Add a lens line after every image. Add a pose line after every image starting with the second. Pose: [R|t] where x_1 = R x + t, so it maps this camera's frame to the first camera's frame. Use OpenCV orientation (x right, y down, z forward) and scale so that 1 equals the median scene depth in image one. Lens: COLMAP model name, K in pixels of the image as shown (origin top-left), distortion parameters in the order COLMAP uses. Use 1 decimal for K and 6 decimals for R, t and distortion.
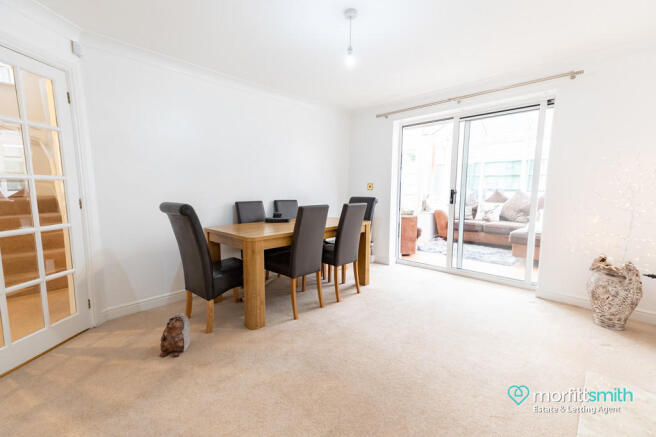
lens RADIAL K [[284.0, 0, 327.7], [0, 284.0, 218.0], [0, 0, 1]] dist [0.040234, -0.000502]
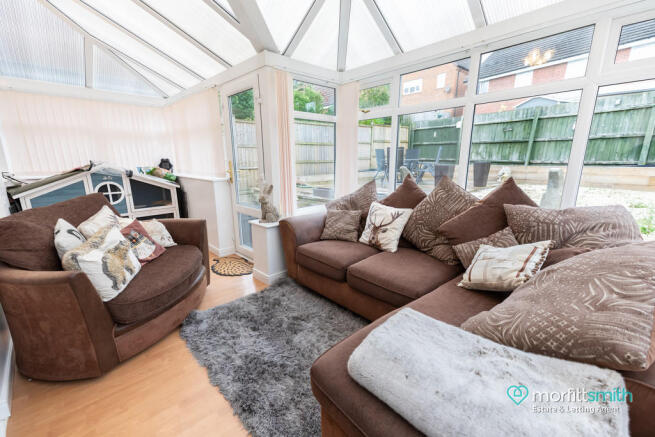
lens RADIAL K [[283.6, 0, 327.4], [0, 283.6, 220.3], [0, 0, 1]] dist [0.040234, -0.000502]
pose [[0.998369, -0.002250, -0.057045, 0.503295], [0.008406, 0.994126, 0.107905, -0.081128], [0.056467, -0.108208, 0.992523, 0.561531]]
